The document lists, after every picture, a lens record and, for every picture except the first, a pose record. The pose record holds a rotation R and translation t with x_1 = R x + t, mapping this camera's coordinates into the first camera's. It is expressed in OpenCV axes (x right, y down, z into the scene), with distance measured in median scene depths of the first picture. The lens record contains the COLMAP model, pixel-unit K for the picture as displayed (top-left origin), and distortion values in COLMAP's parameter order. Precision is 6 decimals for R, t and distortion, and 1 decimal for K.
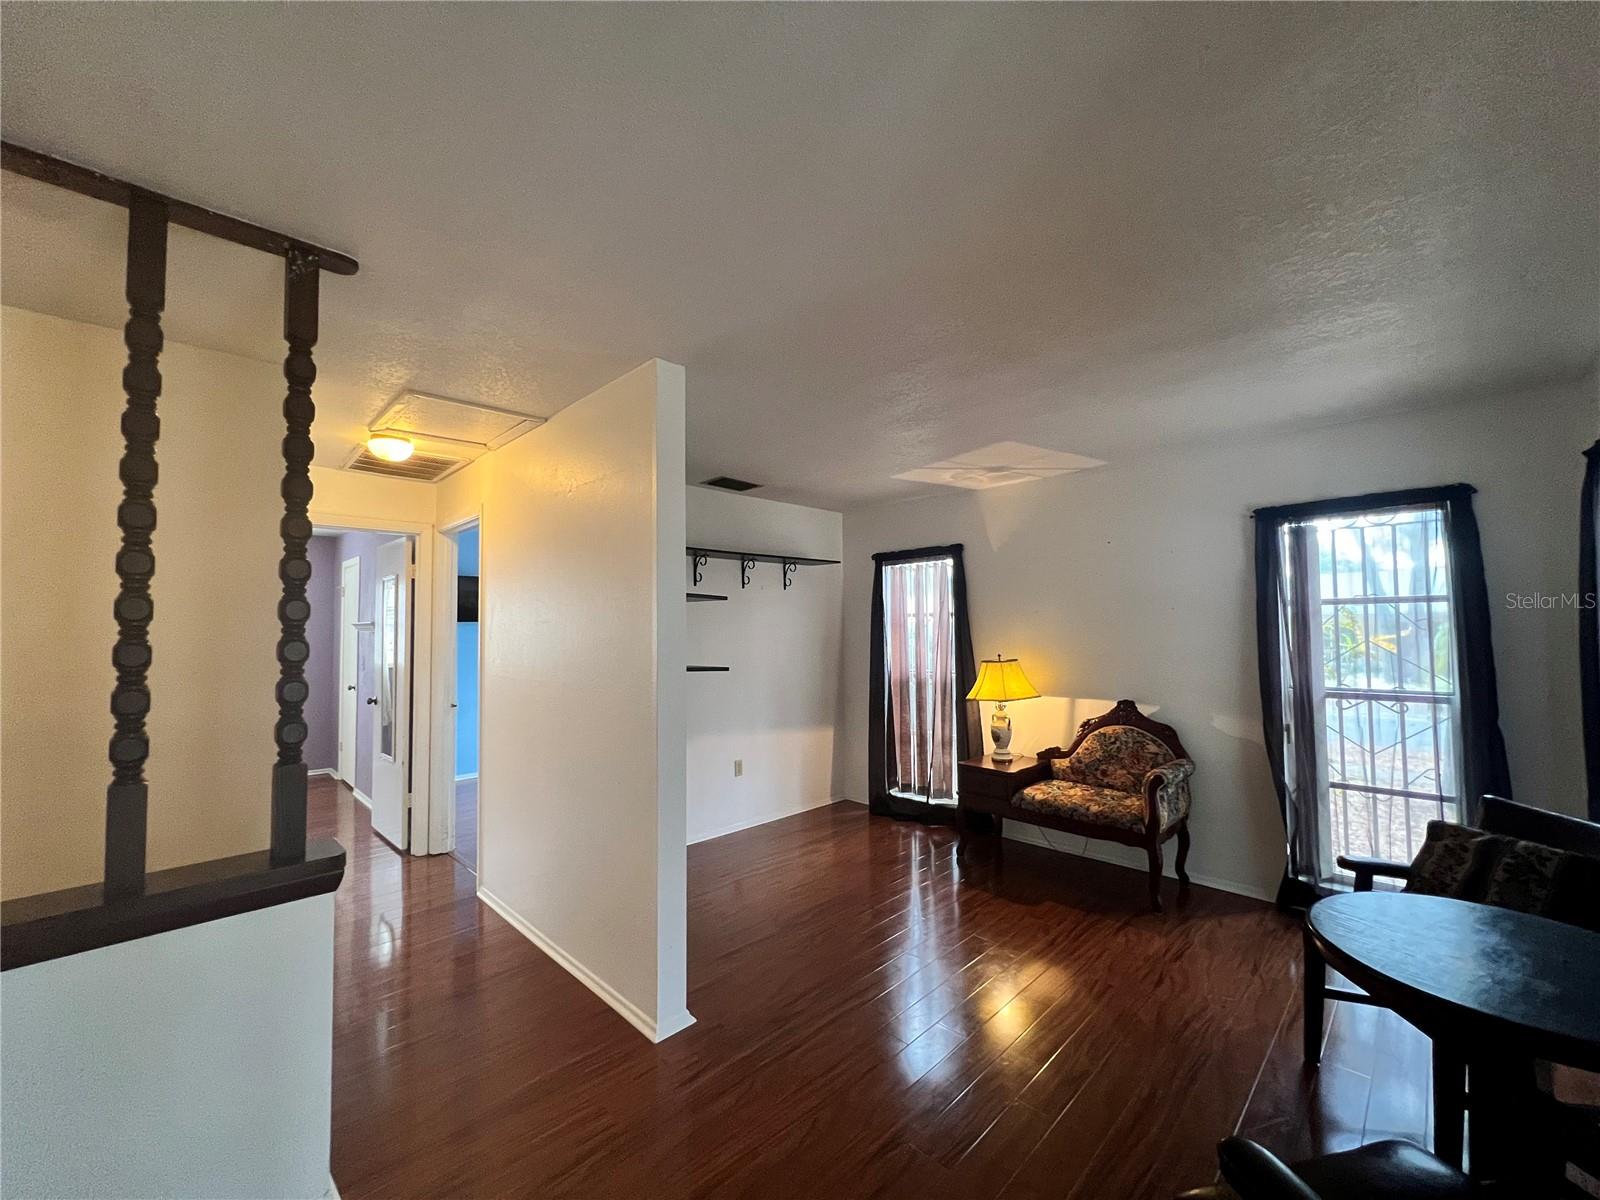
lens RADIAL K [[640.6, 0, 793.6], [0, 640.6, 602.6], [0, 0, 1]] dist [-0.001800, -0.000382]
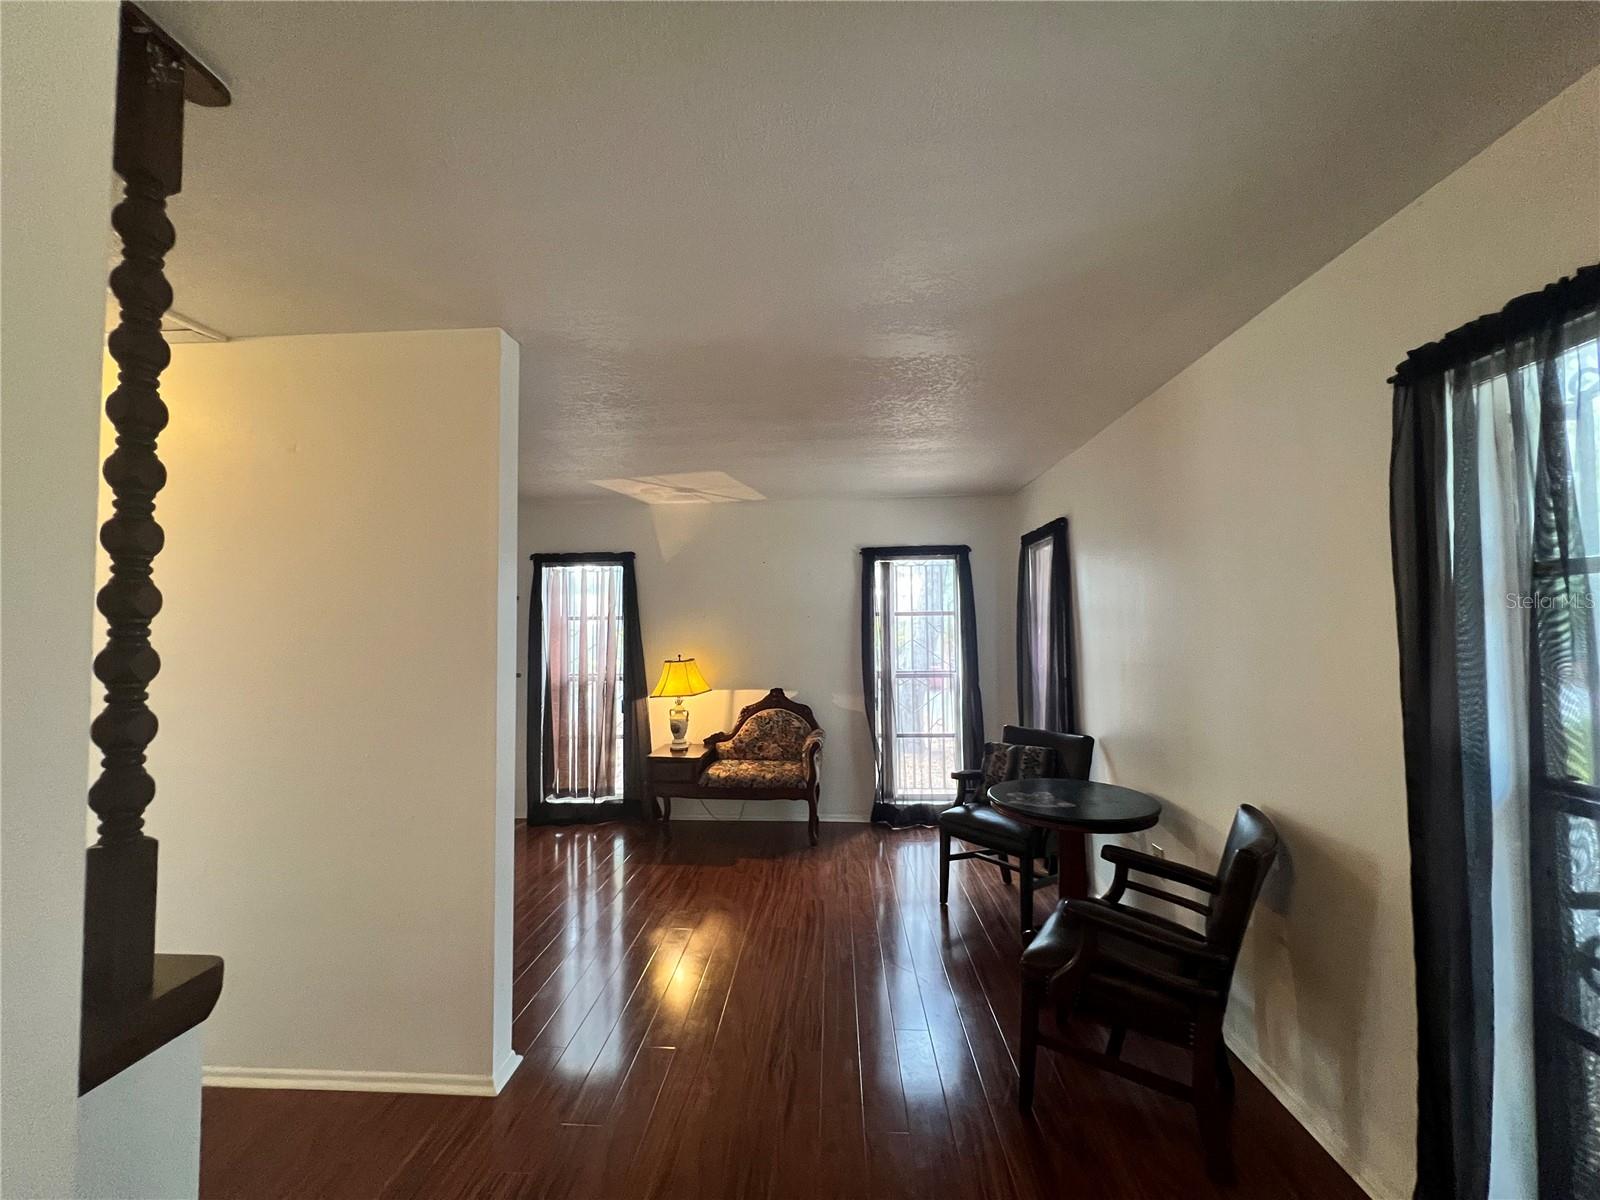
lens RADIAL K [[640.6, 0, 793.6], [0, 640.6, 602.6], [0, 0, 1]] dist [-0.001800, -0.000382]
pose [[0.744372, 0.031479, 0.667022, -0.290793], [-0.026715, 0.999492, -0.017356, 0.004112], [-0.667230, -0.004900, 0.744836, 0.035069]]
